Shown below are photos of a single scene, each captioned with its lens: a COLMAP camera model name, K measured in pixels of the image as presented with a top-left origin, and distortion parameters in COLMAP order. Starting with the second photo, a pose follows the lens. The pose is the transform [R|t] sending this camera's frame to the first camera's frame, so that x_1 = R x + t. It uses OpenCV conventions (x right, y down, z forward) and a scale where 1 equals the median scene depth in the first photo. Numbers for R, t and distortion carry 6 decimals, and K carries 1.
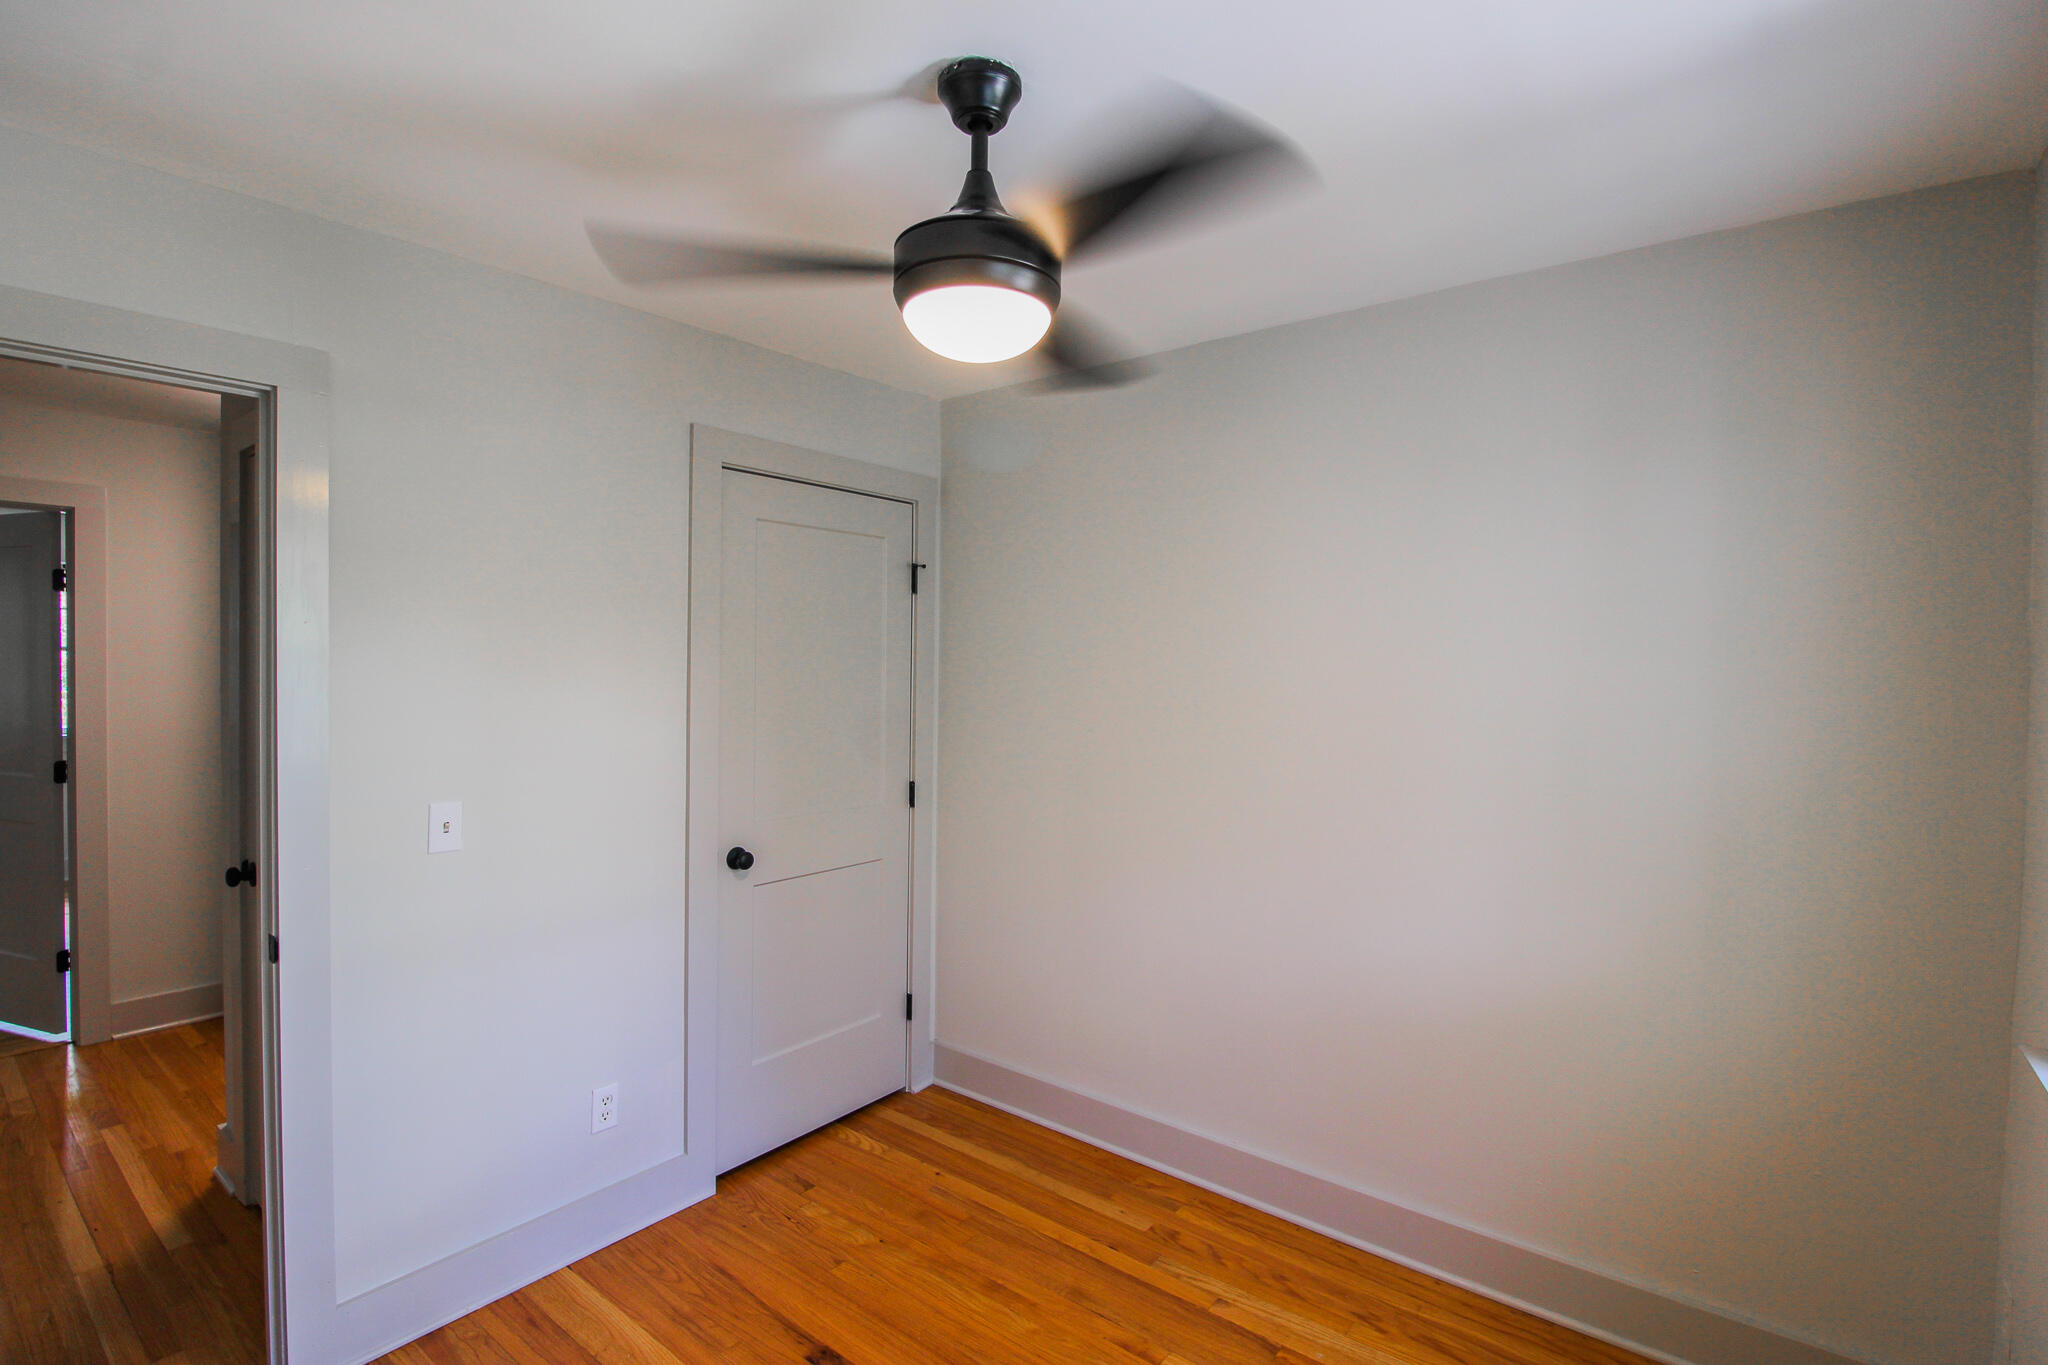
lens RADIAL K [[961.1, 0, 1026.3], [0, 961.1, 684.7], [0, 0, 1]] dist [-0.001464, -0.011415]
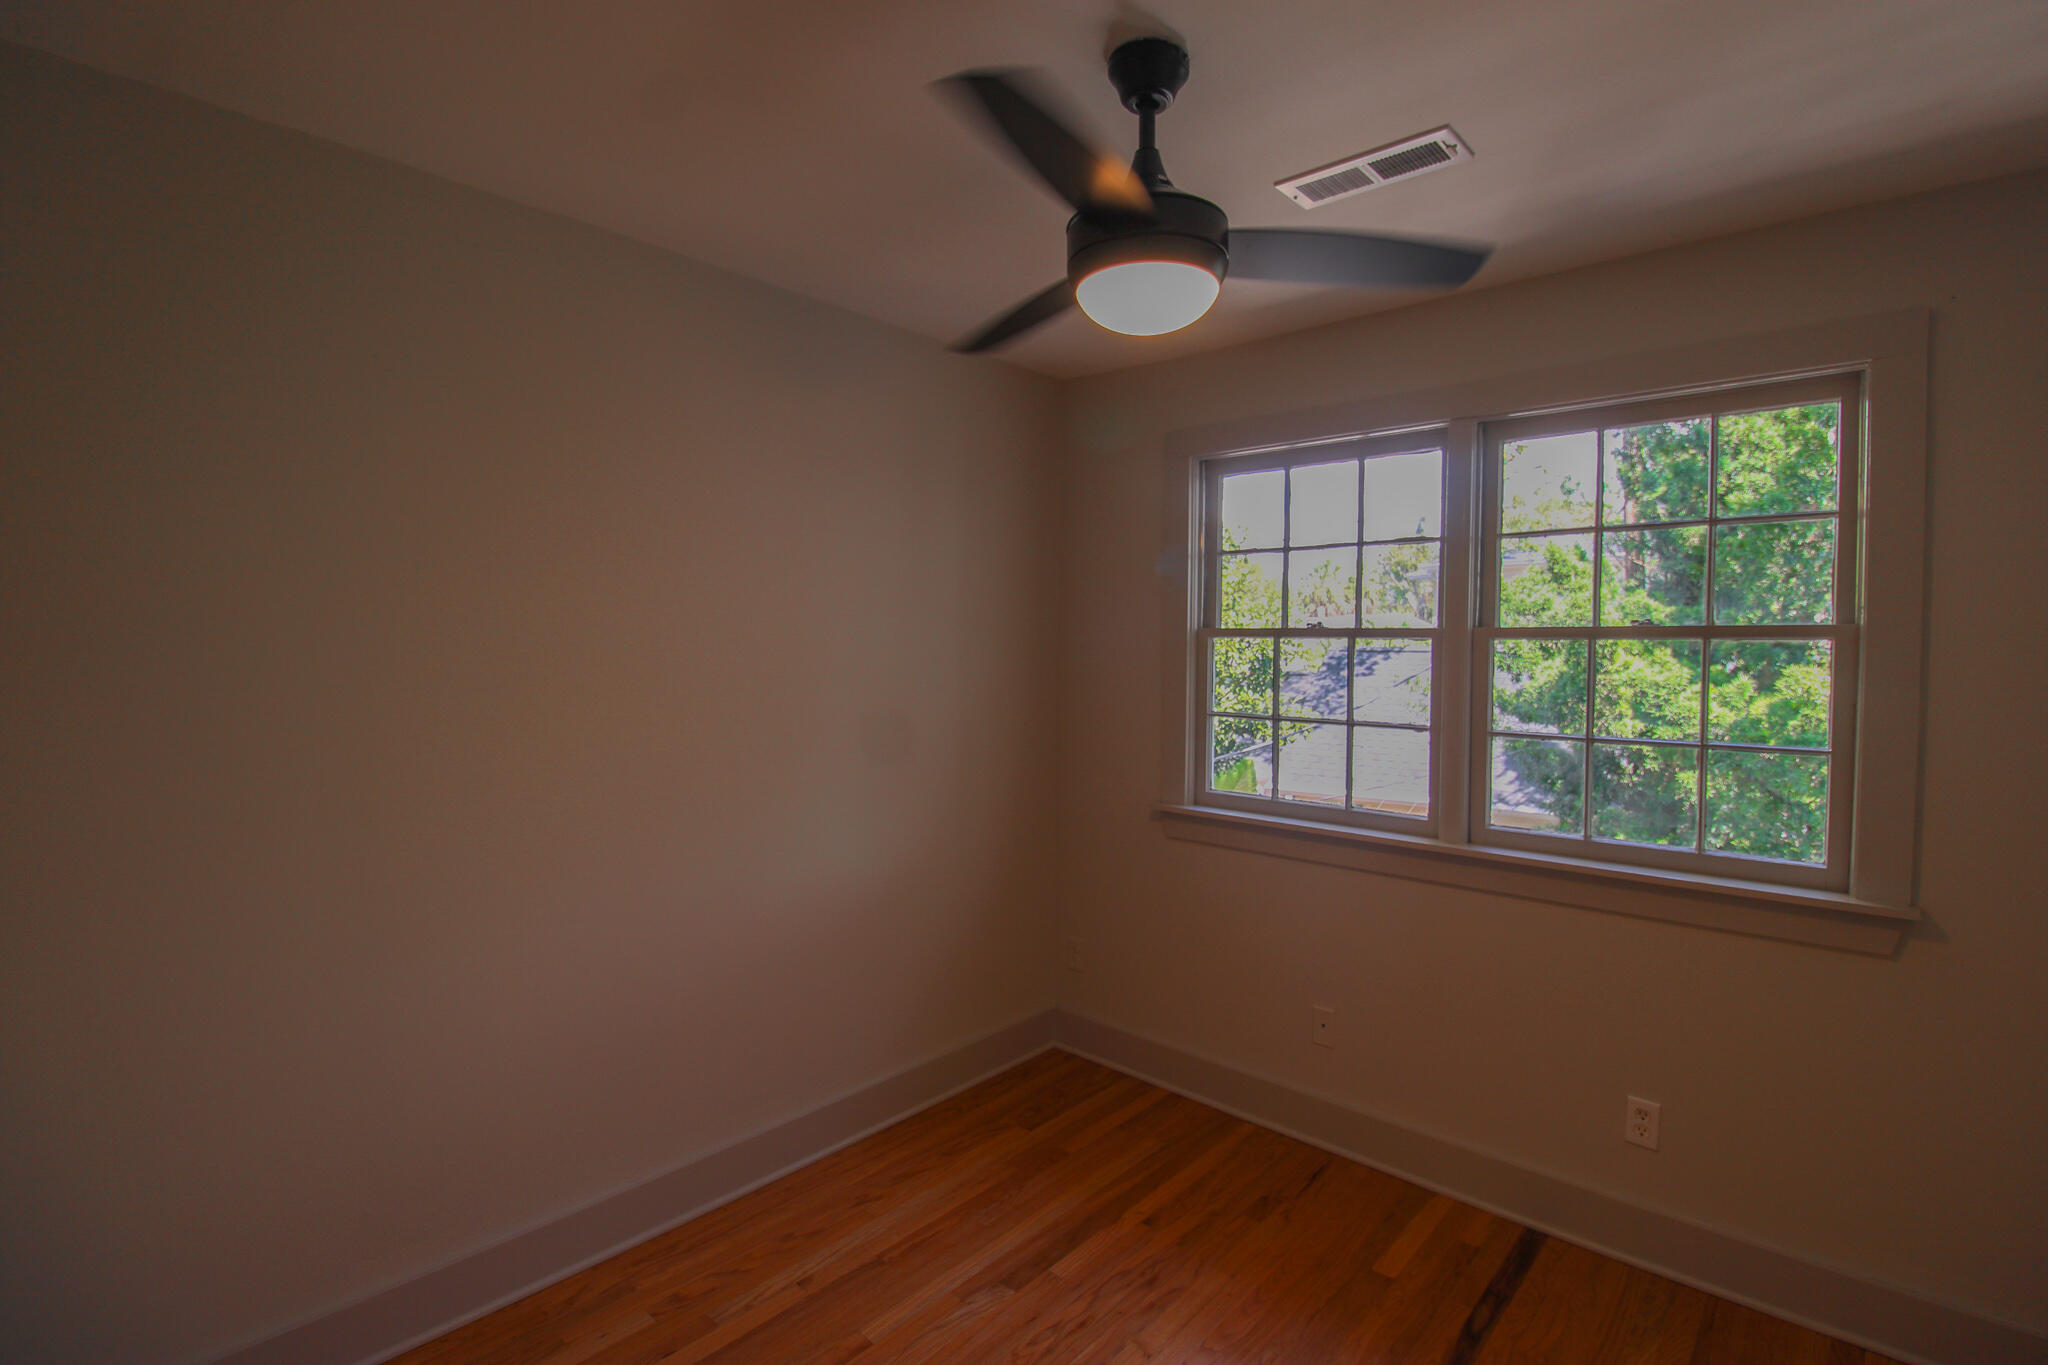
lens RADIAL K [[961.1, 0, 1013.9], [0, 961.1, 674.0], [0, 0, 1]] dist [-0.001464, -0.011415]
pose [[0.032035, -0.009812, 0.999439, -0.718632], [0.017337, 0.999807, 0.009260, 0.026290], [-0.999336, 0.017031, 0.032199, 0.718923]]
